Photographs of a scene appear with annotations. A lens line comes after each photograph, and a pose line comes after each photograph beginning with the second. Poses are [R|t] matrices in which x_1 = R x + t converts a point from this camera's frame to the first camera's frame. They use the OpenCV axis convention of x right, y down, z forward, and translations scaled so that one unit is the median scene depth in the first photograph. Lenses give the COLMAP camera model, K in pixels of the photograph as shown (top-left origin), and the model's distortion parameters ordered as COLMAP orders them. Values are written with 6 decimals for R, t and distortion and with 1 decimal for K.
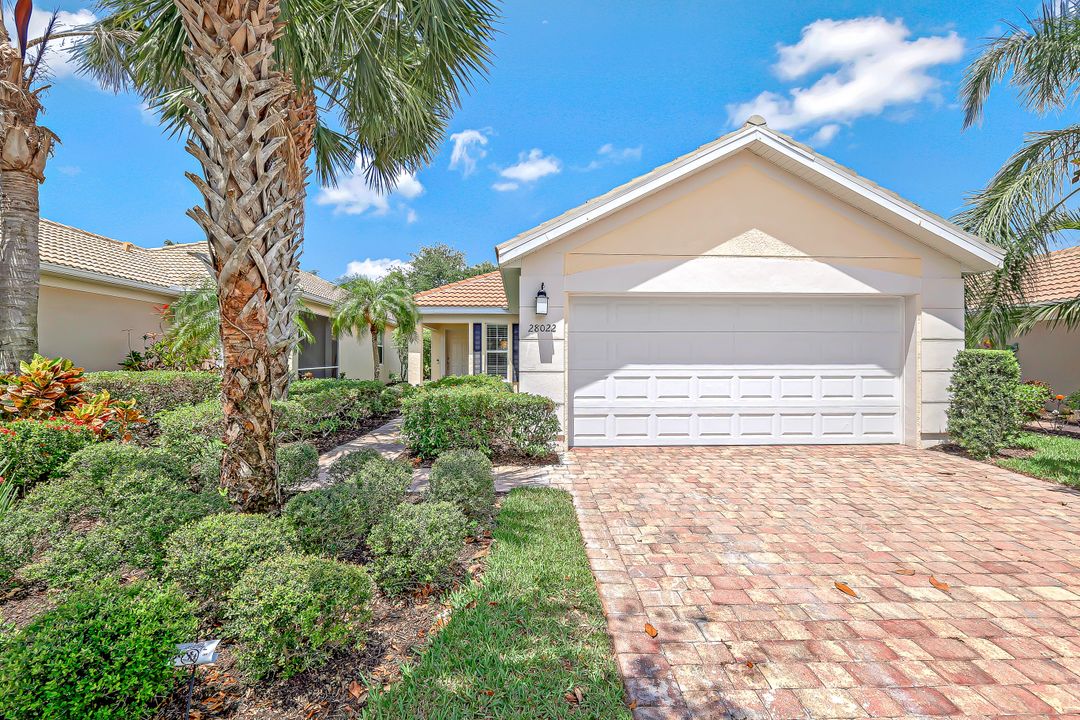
lens RADIAL K [[472.5, 0, 542.3], [0, 472.5, 363.9], [0, 0, 1]] dist [-0.000209, 0.000276]
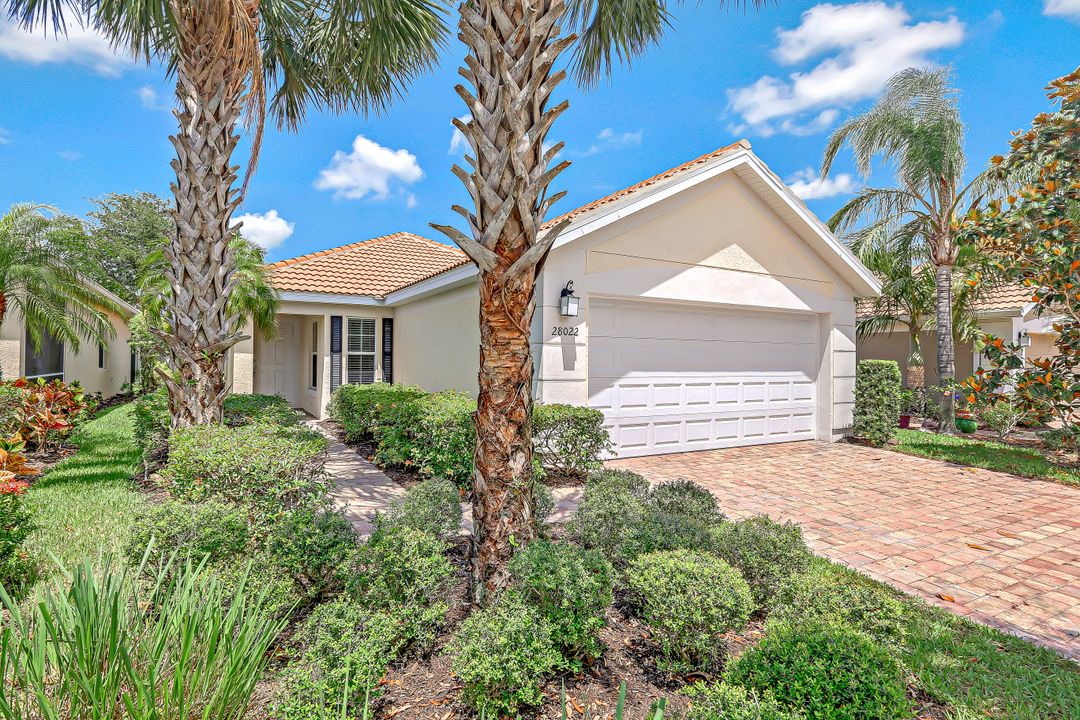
lens RADIAL K [[562.7, 0, 540.0], [0, 562.7, 360.0], [0, 0, 1]] dist [-0.002777, -0.000255]
pose [[0.890030, 0.008628, 0.455821, -0.514603], [-0.003192, 0.999914, -0.012695, -0.007595], [-0.455891, 0.009844, 0.889981, 0.074178]]
